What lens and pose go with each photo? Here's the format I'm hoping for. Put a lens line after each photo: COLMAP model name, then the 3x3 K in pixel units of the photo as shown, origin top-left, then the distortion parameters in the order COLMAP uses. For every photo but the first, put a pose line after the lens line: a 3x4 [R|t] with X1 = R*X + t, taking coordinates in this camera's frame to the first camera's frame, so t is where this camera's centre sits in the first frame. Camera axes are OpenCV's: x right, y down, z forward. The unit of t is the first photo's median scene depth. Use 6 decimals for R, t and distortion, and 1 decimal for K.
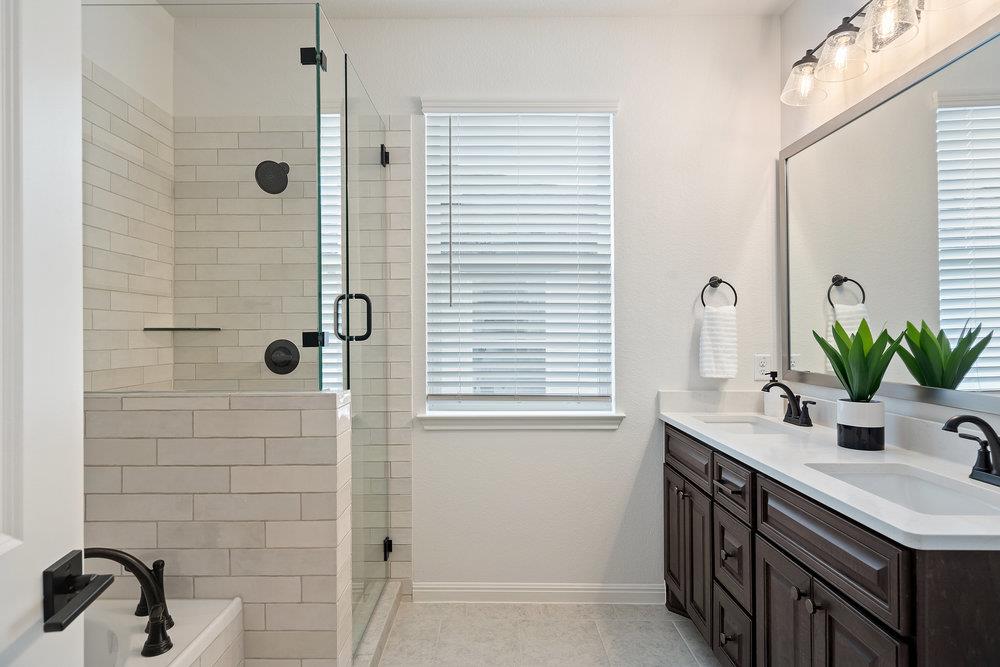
lens RADIAL K [[547.7, 0, 496.7], [0, 547.7, 330.1], [0, 0, 1]] dist [0.005081, 0.000333]
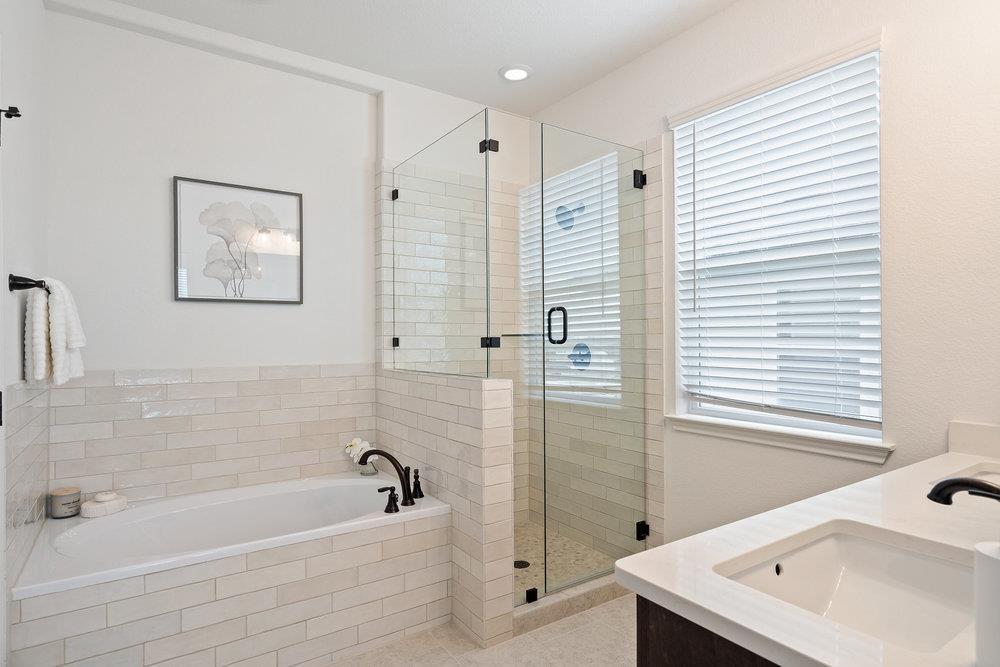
lens RADIAL K [[543.0, 0, 504.6], [0, 543.0, 339.5], [0, 0, 1]] dist [0.011636, 0.000277]
pose [[0.574440, 0.004611, -0.818533, 0.537251], [0.002996, 0.999966, 0.007736, -0.000645], [0.818541, -0.006896, 0.574407, 0.134732]]
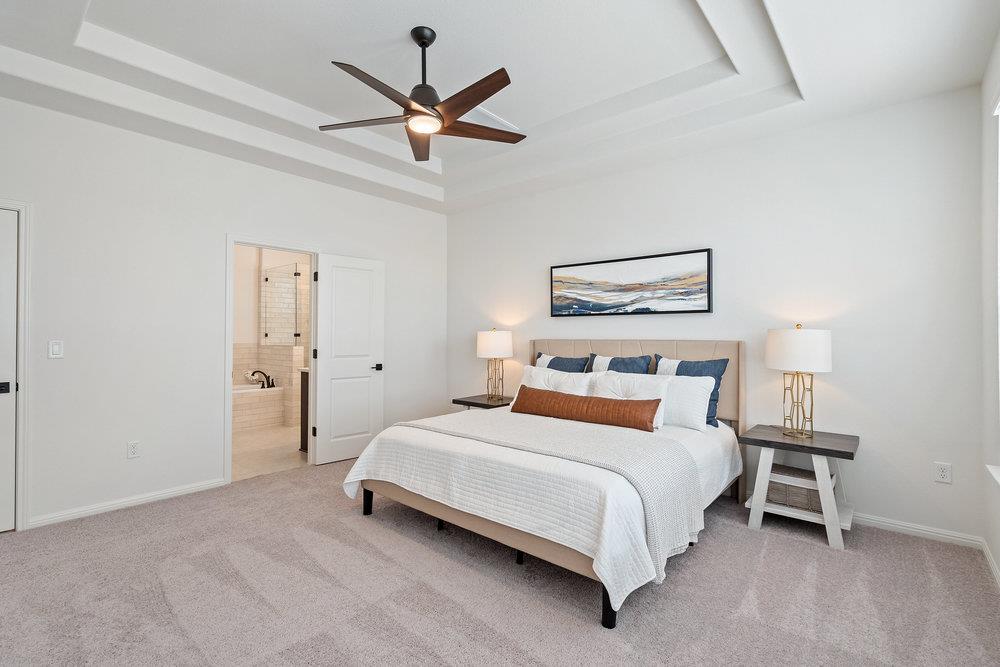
lens RADIAL K [[455.5, 0, 502.3], [0, 455.5, 328.5], [0, 0, 1]] dist [0.000641, -0.000080]
pose [[0.761536, -0.001495, -0.648121, 2.102475], [-0.002695, 0.999981, -0.005474, -0.012850], [0.648117, 0.005915, 0.761518, -0.472763]]
